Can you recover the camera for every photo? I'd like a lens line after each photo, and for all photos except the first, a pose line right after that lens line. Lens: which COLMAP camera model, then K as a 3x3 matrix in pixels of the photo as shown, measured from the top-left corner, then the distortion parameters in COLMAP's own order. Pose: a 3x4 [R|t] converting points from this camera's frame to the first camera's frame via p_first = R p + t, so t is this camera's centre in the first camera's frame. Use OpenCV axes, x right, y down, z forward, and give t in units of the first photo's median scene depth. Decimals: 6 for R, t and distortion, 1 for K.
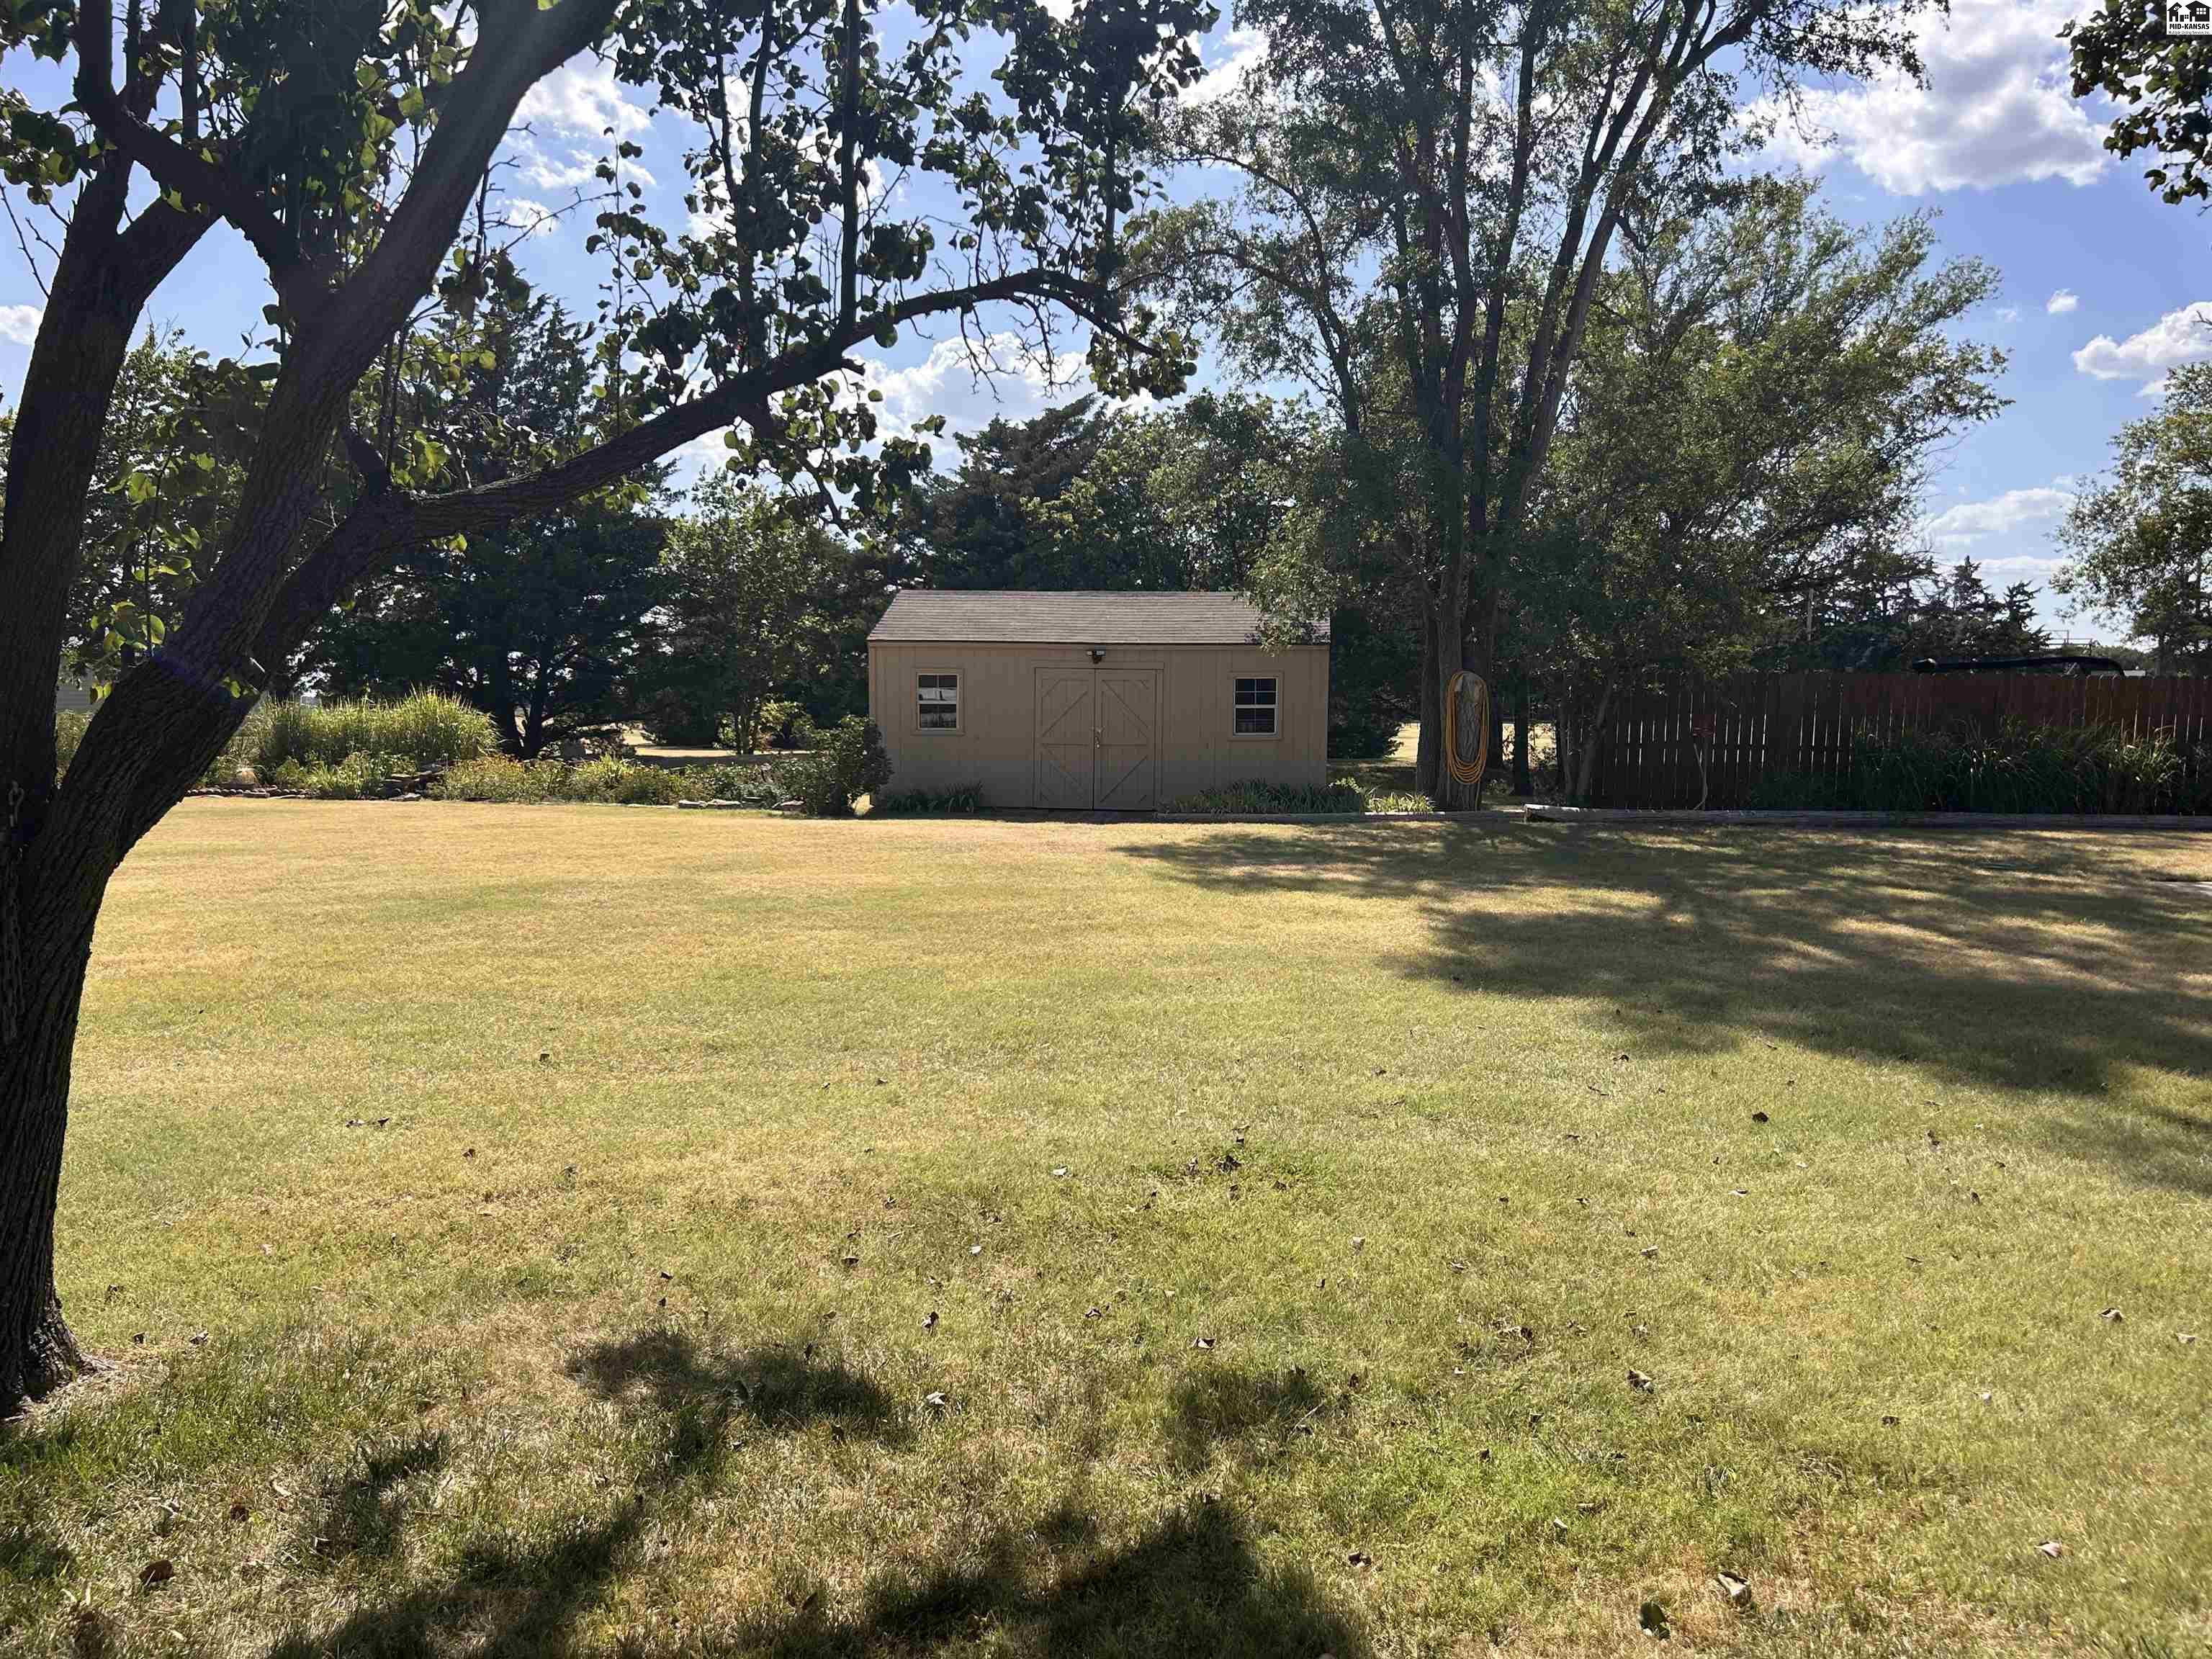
lens RADIAL K [[1669.6, 0, 1096.5], [0, 1669.6, 836.2], [0, 0, 1]] dist [0.007278, -0.025597]
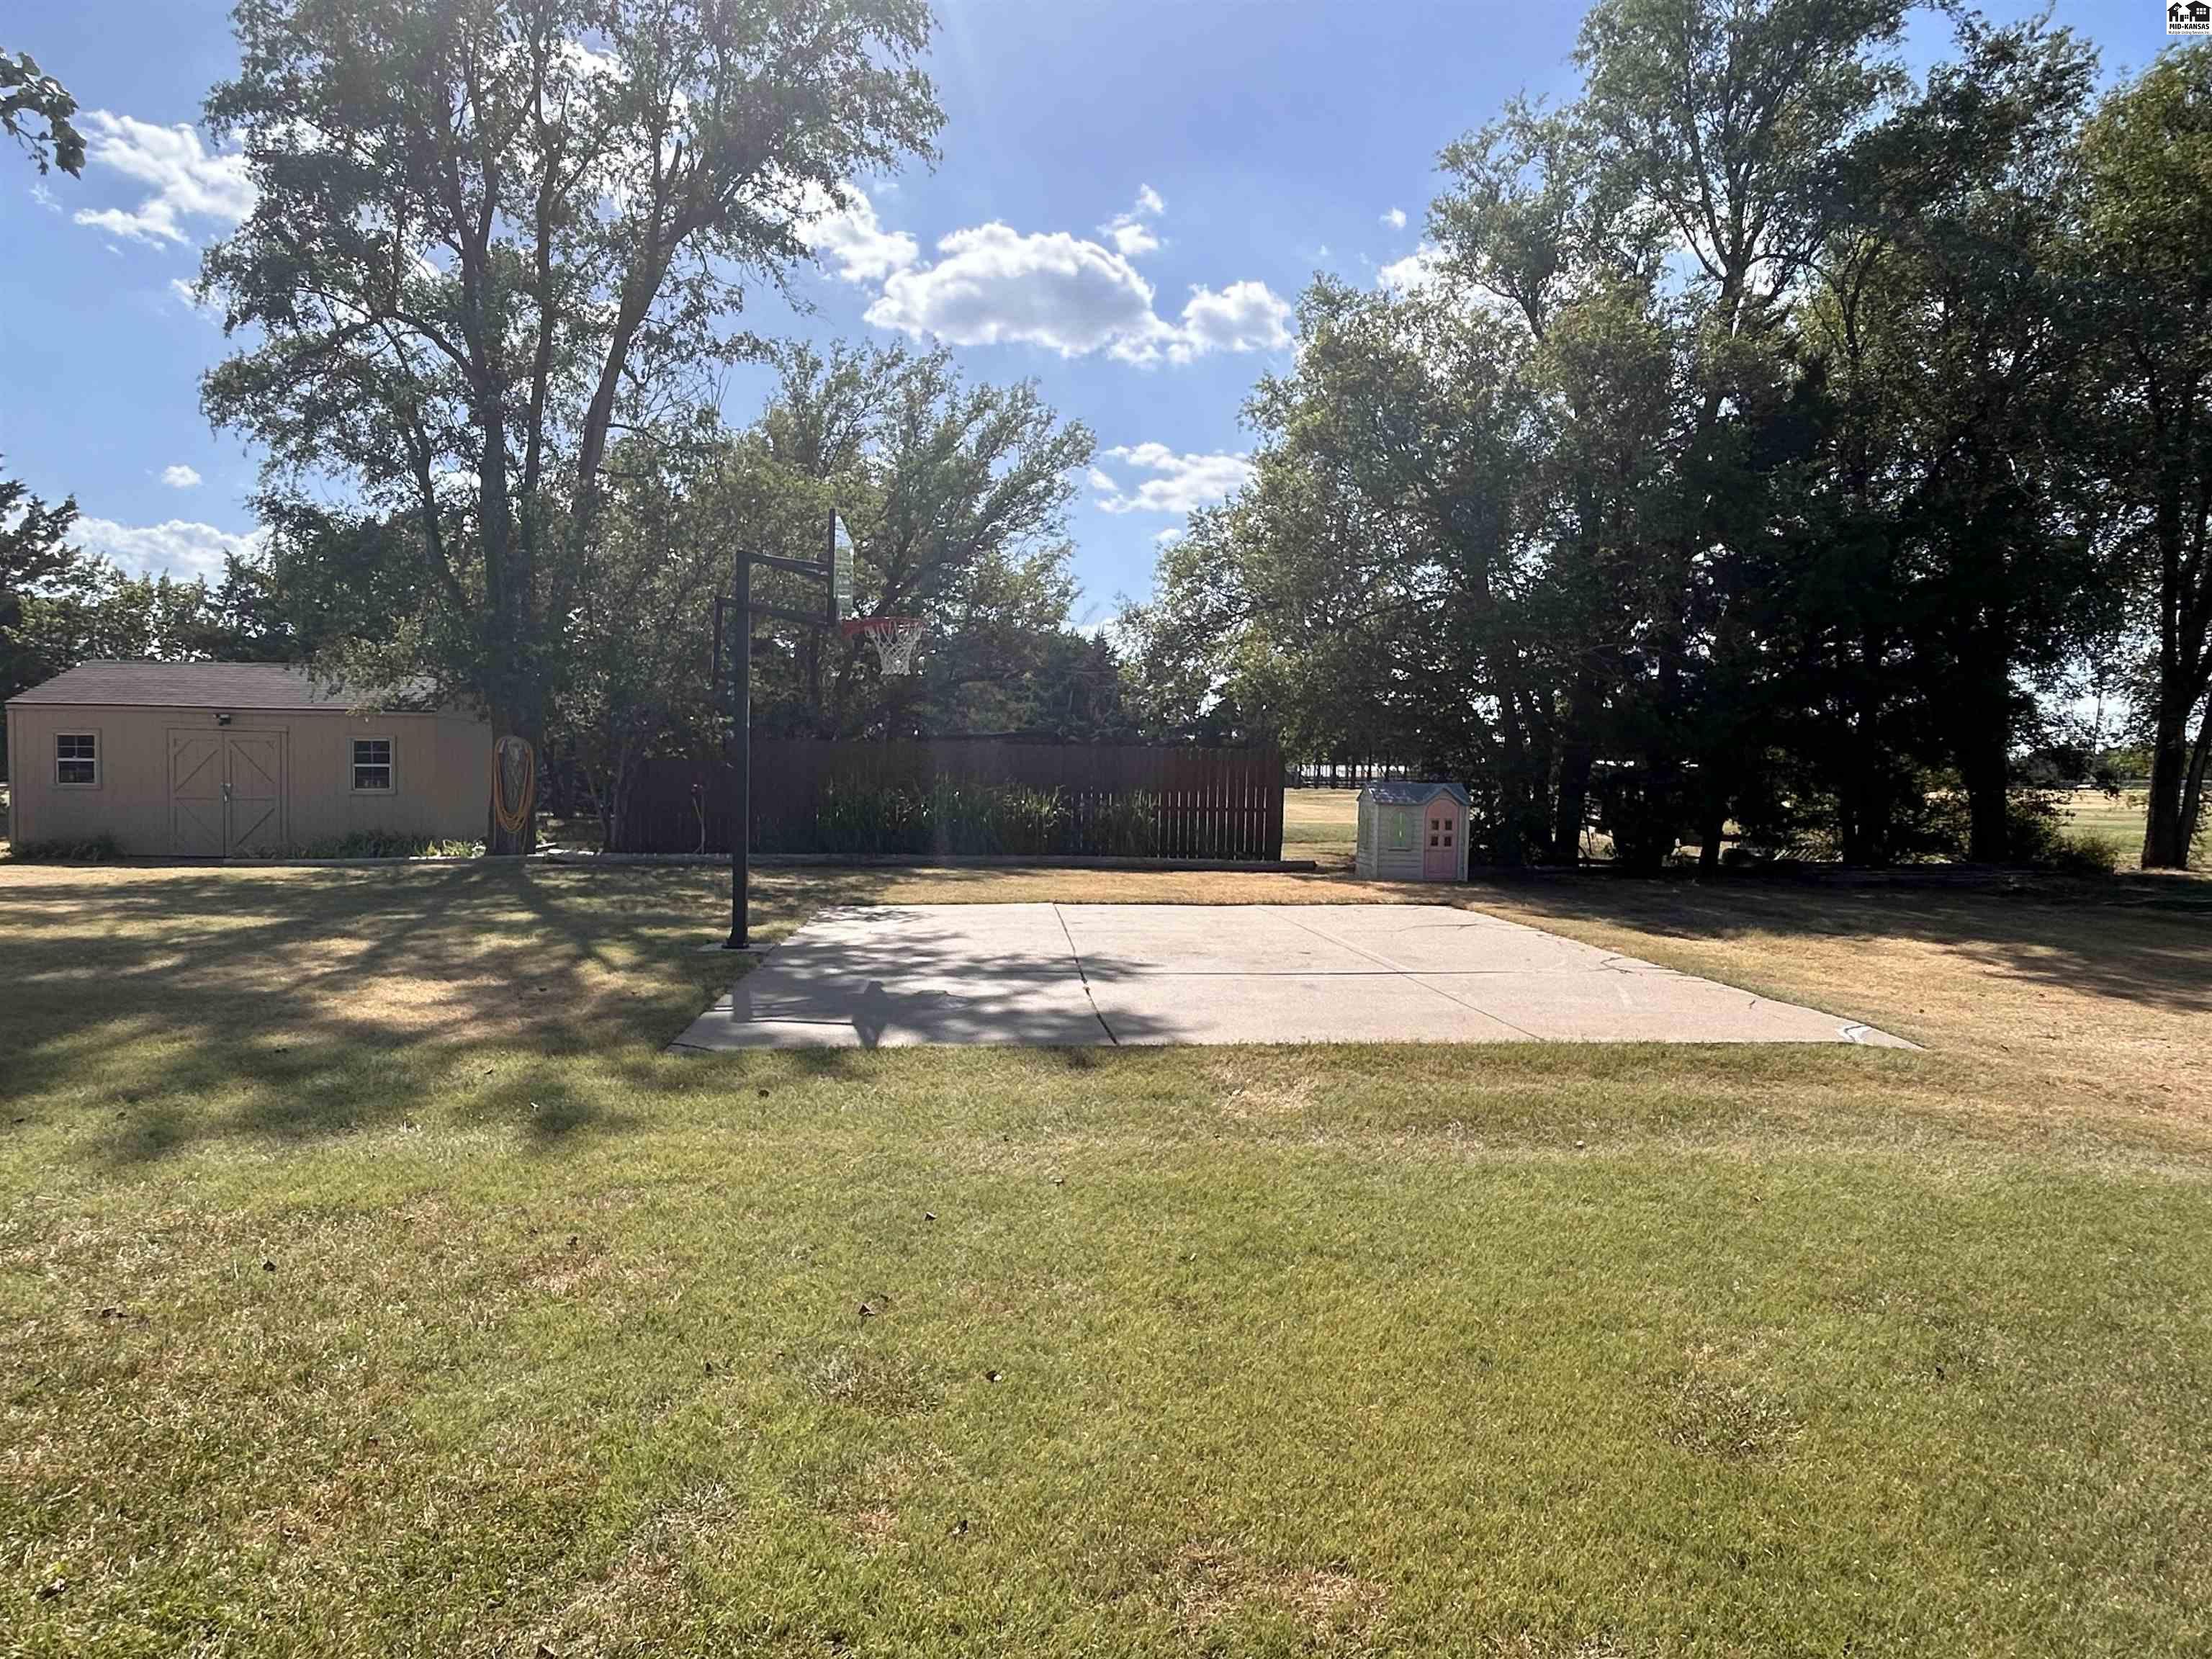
lens RADIAL K [[1362.1, 0, 1106.5], [0, 1362.1, 835.2], [0, 0, 1]] dist [-0.000160, -0.000184]
pose [[0.978987, -0.000907, 0.203920, 1.352920], [0.008080, 0.999377, -0.034349, 0.021080], [-0.203761, 0.035275, 0.978385, -0.043295]]
